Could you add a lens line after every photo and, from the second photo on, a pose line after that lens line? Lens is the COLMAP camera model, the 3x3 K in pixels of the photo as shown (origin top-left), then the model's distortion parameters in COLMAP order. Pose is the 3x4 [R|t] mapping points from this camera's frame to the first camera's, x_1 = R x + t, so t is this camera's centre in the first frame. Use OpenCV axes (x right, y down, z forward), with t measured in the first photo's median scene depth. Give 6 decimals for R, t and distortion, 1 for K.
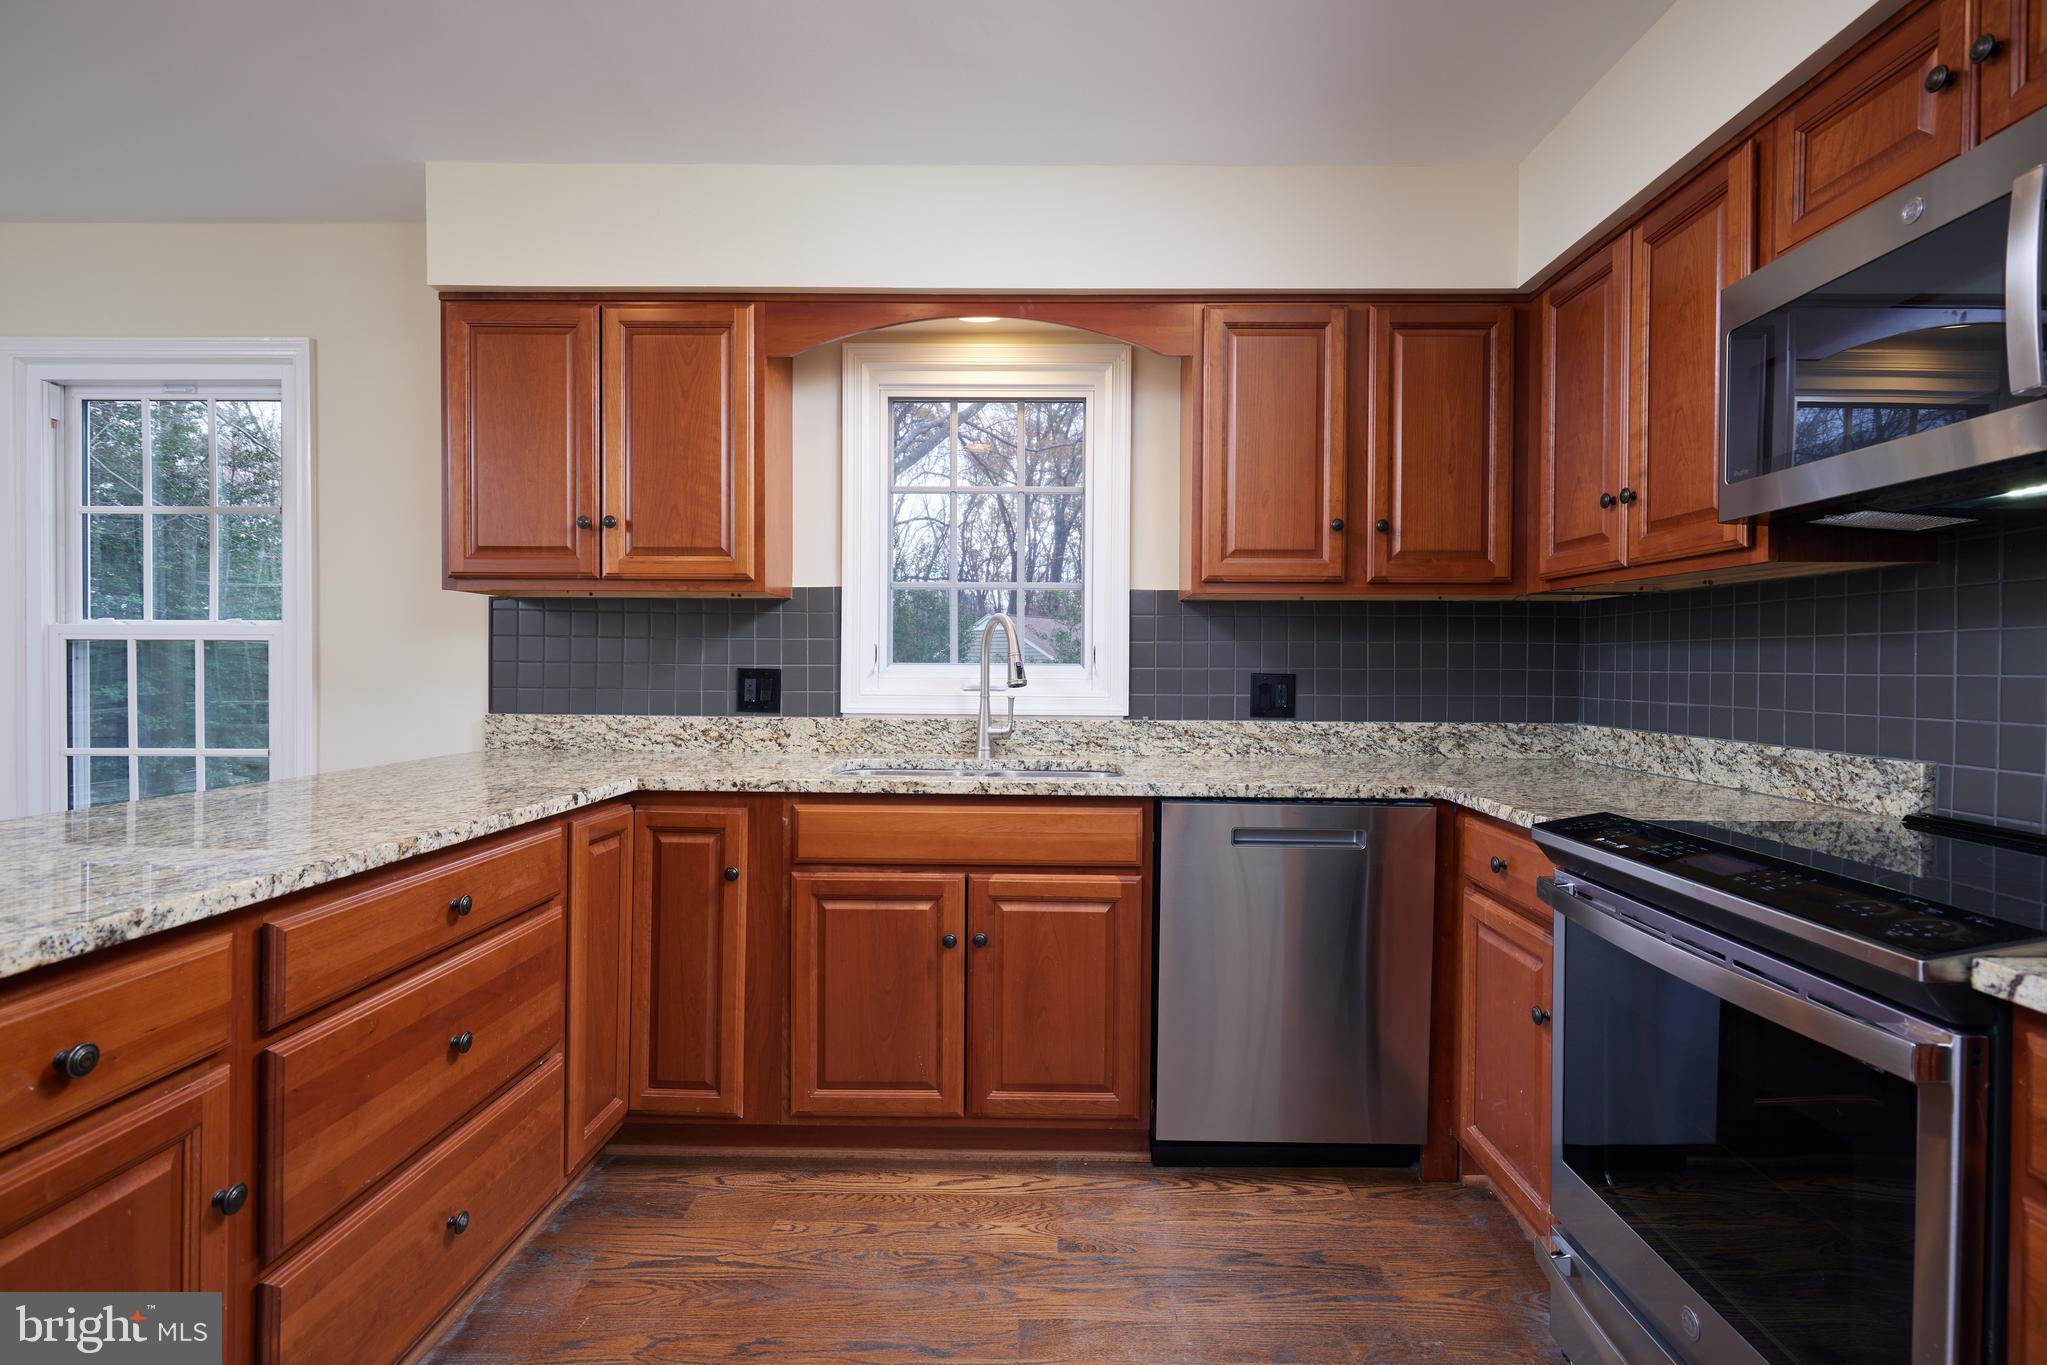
lens RADIAL K [[978.3, 0, 1030.5], [0, 978.3, 676.1], [0, 0, 1]] dist [-0.003918, 0.001703]
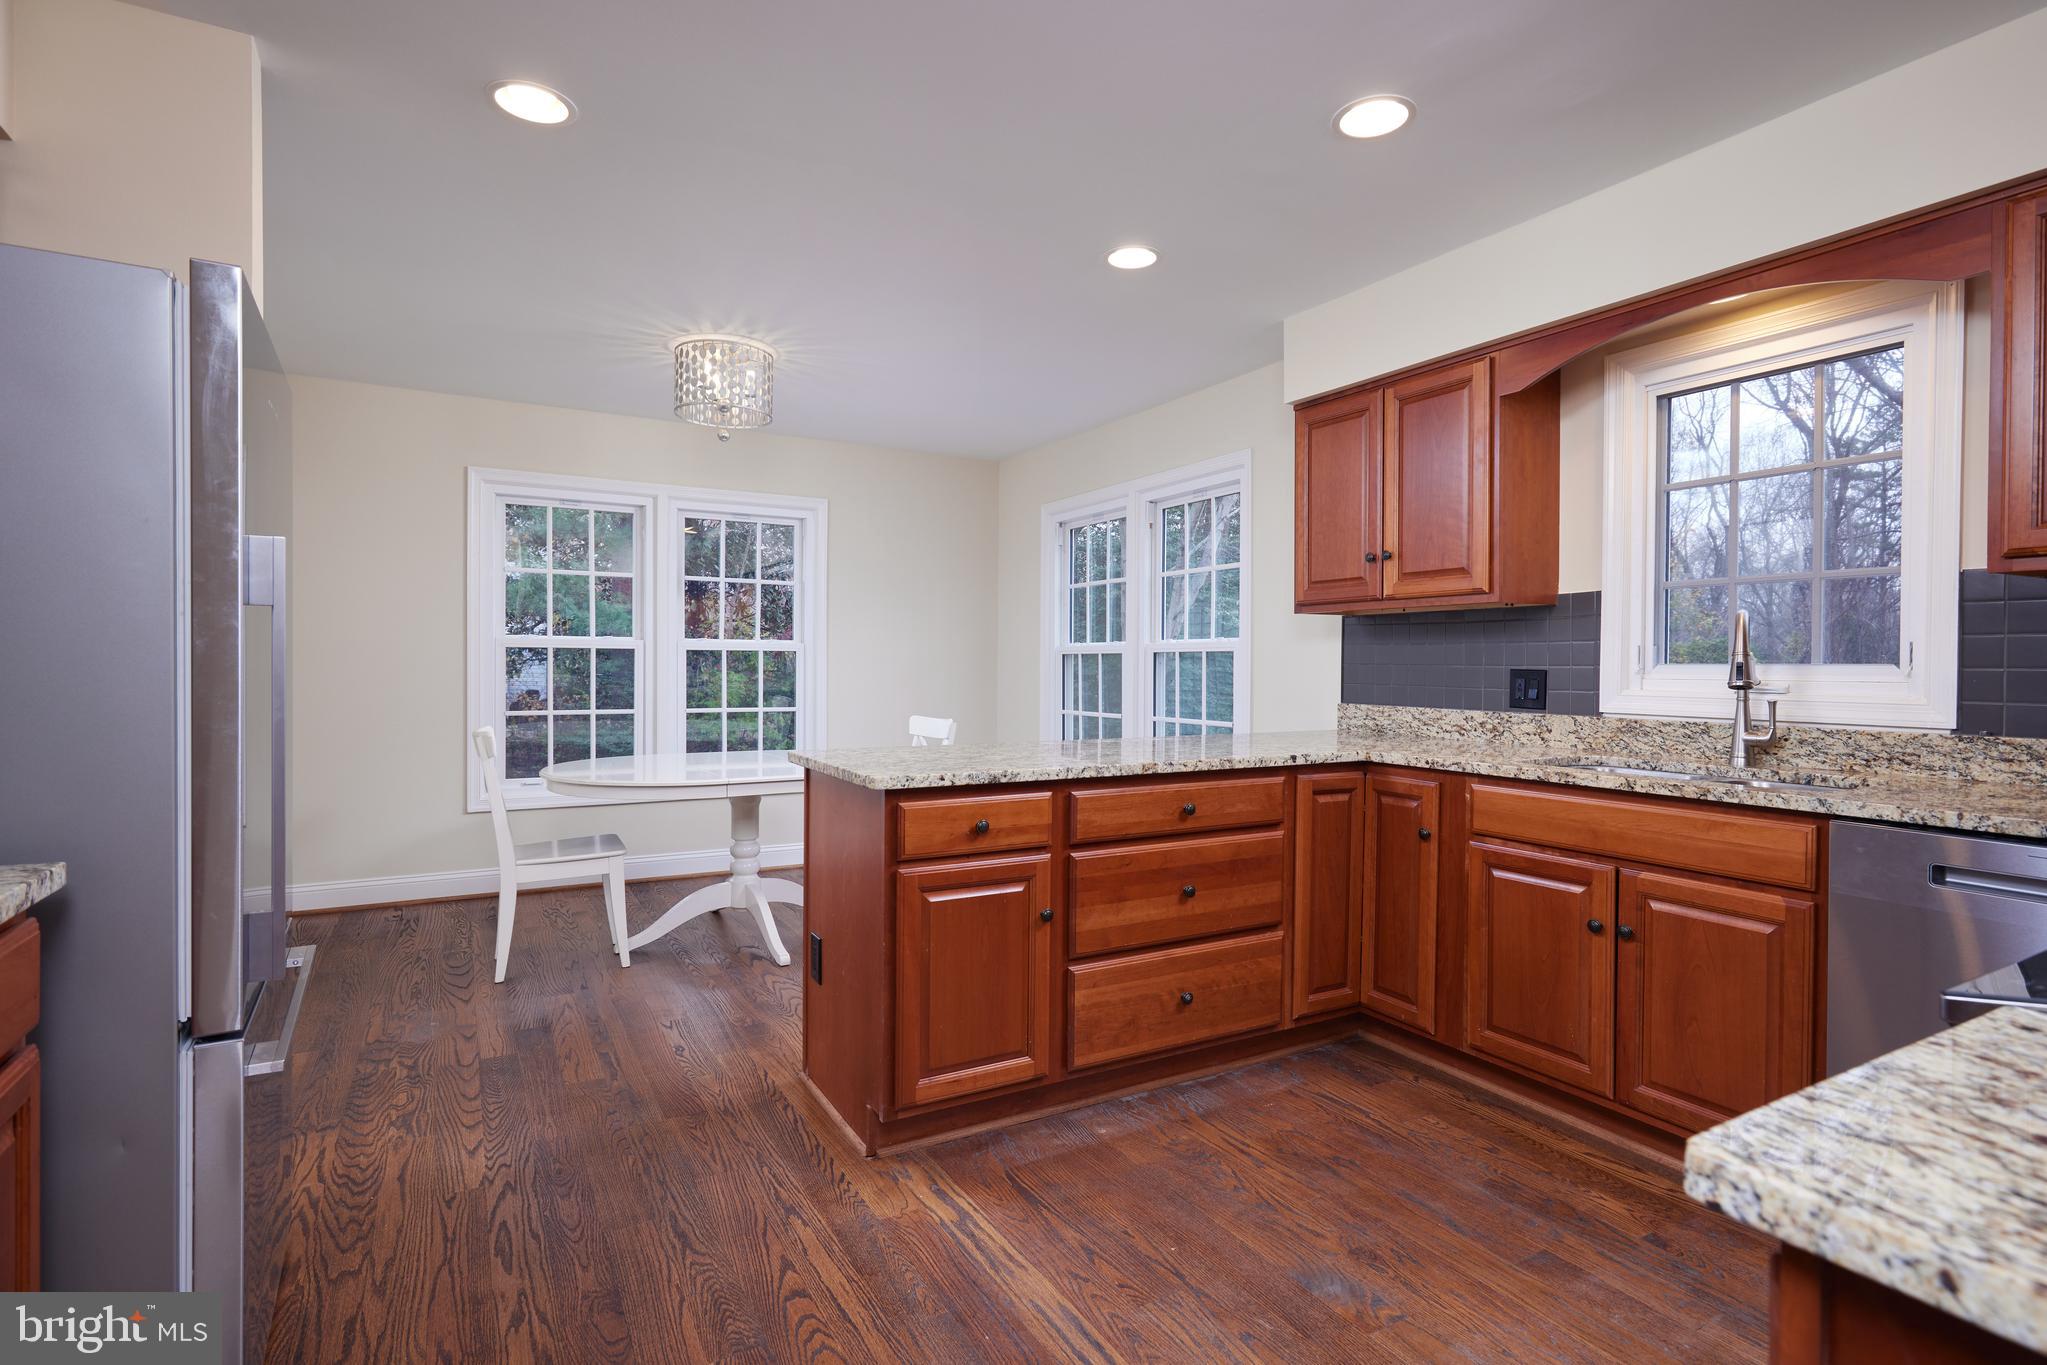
lens RADIAL K [[1001.0, 0, 1049.3], [0, 1001.0, 674.4], [0, 0, 1]] dist [0.000227, 0.000739]
pose [[0.517488, 0.004478, -0.855679, 0.491022], [-0.009140, 0.999958, -0.000294, 0.003654], [0.855641, 0.007973, 0.517508, -0.063000]]
